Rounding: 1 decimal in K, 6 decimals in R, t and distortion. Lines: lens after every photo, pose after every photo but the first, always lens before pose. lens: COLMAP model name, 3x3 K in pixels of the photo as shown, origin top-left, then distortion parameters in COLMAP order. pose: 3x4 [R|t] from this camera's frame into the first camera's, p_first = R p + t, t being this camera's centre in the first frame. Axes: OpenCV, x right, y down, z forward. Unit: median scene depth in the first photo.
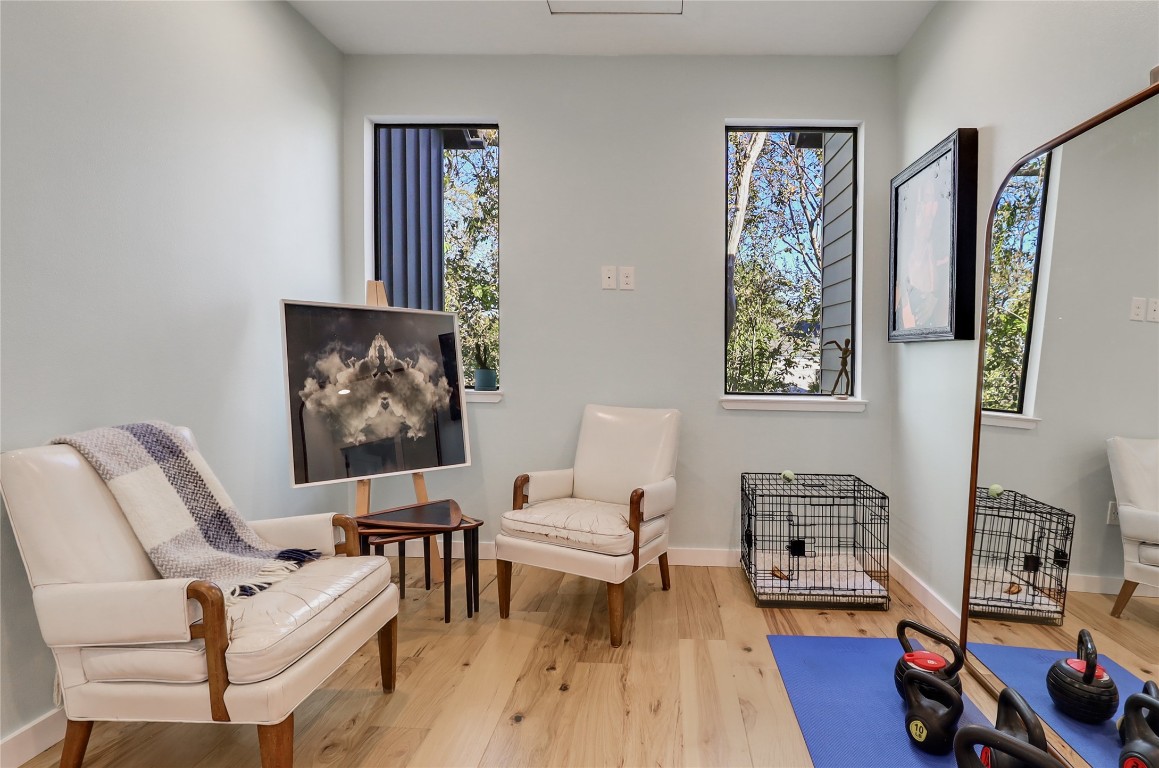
lens RADIAL K [[569.4, 0, 623.4], [0, 569.4, 371.2], [0, 0, 1]] dist [0.004313, -0.013886]
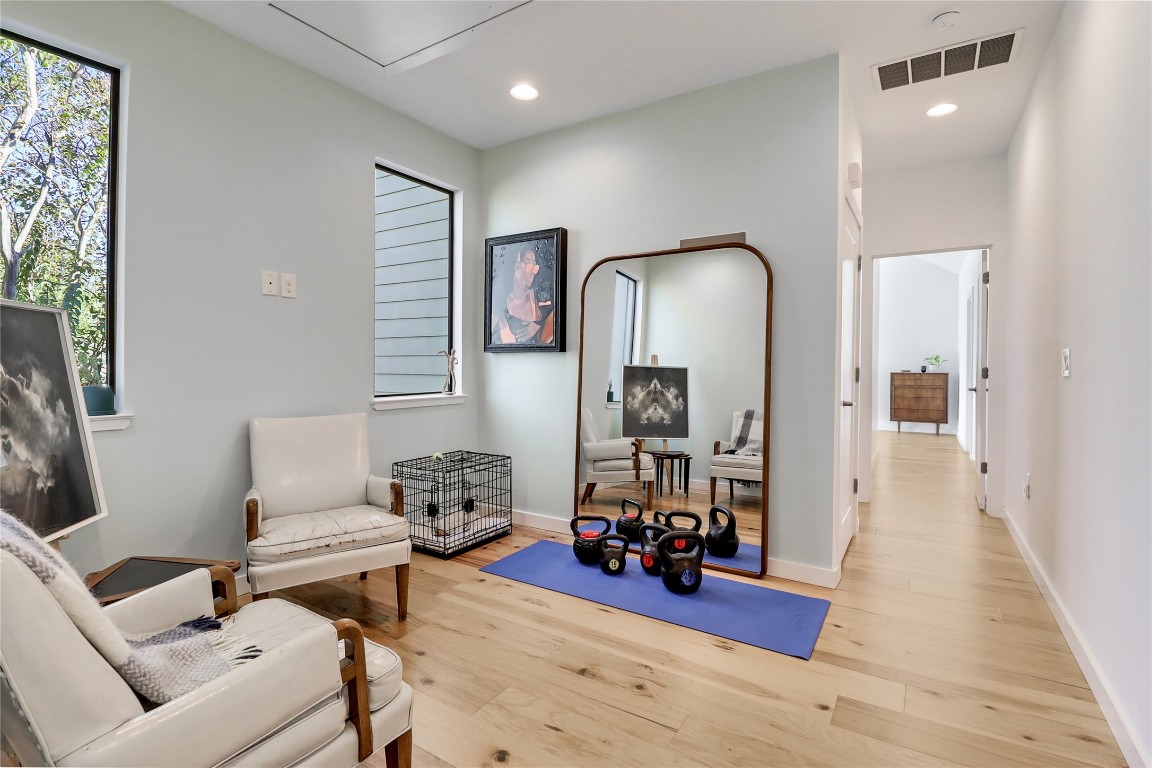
lens RADIAL K [[546.4, 0, 584.6], [0, 546.4, 369.4], [0, 0, 1]] dist [0.001161, -0.012243]
pose [[0.502166, -0.025550, 0.864394, -0.651369], [0.030297, 0.999470, 0.011942, -0.018022], [-0.864240, 0.020192, 0.502674, 0.107332]]
